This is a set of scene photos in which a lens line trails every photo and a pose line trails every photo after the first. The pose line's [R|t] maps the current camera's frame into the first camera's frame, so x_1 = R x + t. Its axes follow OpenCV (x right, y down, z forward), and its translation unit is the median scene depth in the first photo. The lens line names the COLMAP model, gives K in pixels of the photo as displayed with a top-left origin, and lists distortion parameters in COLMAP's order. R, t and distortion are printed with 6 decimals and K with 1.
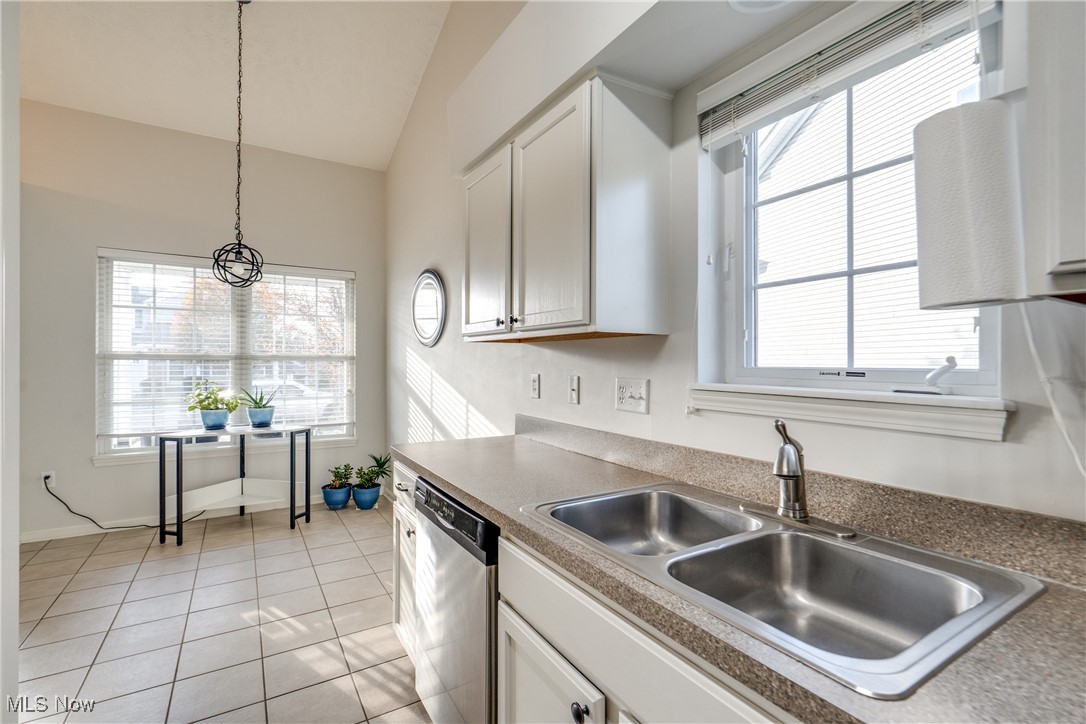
lens RADIAL K [[499.2, 0, 534.8], [0, 499.2, 363.0], [0, 0, 1]] dist [-0.003770, 0.000207]
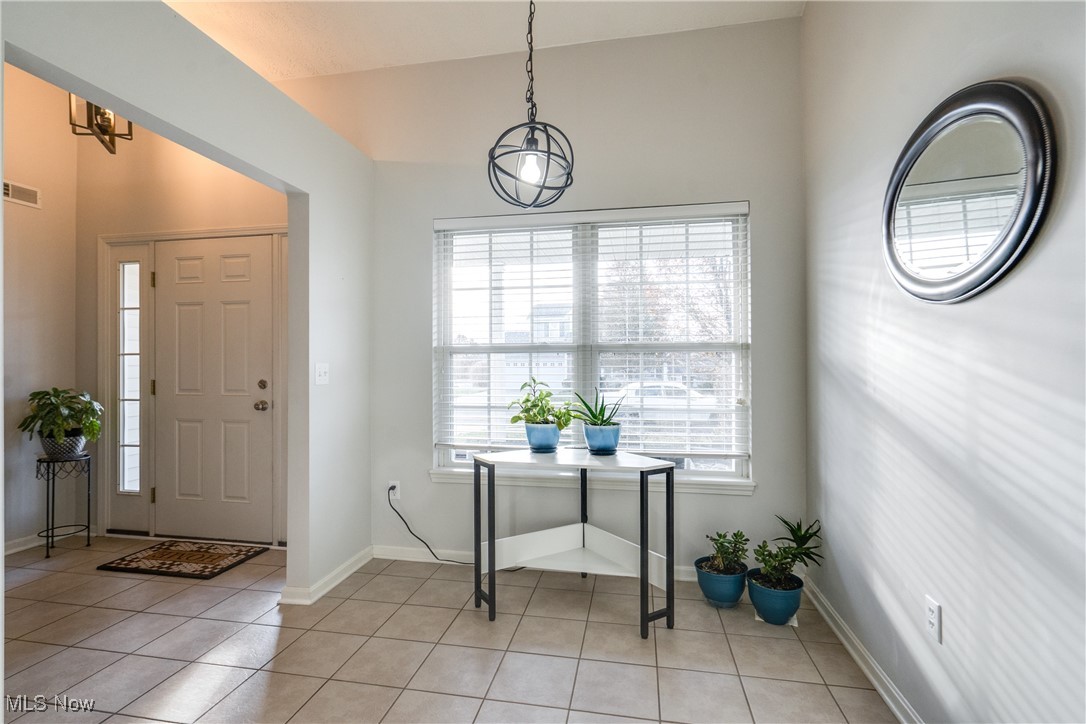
lens RADIAL K [[499.2, 0, 535.1], [0, 499.2, 364.4], [0, 0, 1]] dist [-0.003770, 0.000207]
pose [[0.737457, -0.007808, -0.675349, -0.177425], [0.005752, 0.999970, -0.005281, 0.015359], [0.675370, 0.000010, 0.737479, 0.466658]]
